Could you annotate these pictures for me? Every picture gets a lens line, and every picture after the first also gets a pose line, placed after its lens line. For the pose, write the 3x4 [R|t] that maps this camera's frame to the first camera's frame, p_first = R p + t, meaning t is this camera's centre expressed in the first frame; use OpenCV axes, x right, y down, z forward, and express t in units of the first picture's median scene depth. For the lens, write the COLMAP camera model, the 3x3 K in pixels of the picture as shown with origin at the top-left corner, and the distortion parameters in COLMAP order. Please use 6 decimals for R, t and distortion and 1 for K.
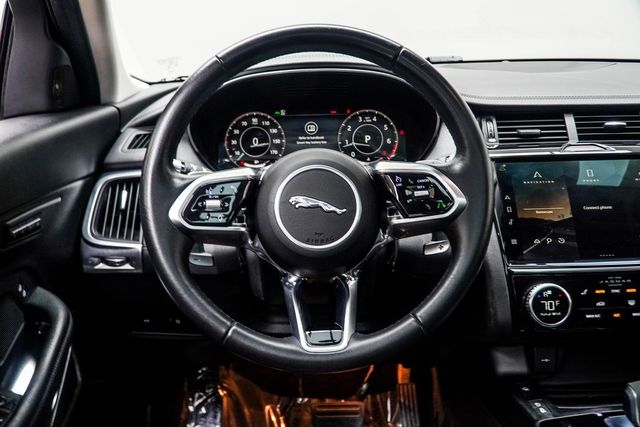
lens RADIAL K [[699.4, 0, 322.0], [0, 699.4, 213.6], [0, 0, 1]] dist [-0.001602, 0.000000]
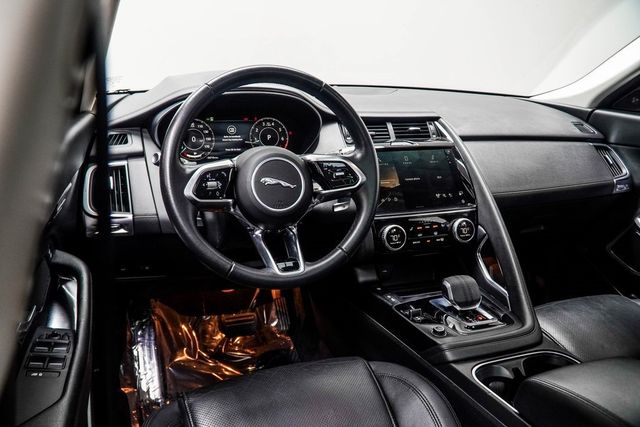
lens RADIAL K [[506.8, 0, 315.7], [0, 506.8, 211.7], [0, 0, 1]] dist [-0.010265, -0.022502]
pose [[0.937457, -0.049975, 0.344495, -0.275014], [0.030976, 0.997691, 0.060439, -0.011740], [-0.346720, -0.045988, 0.936841, -0.079473]]
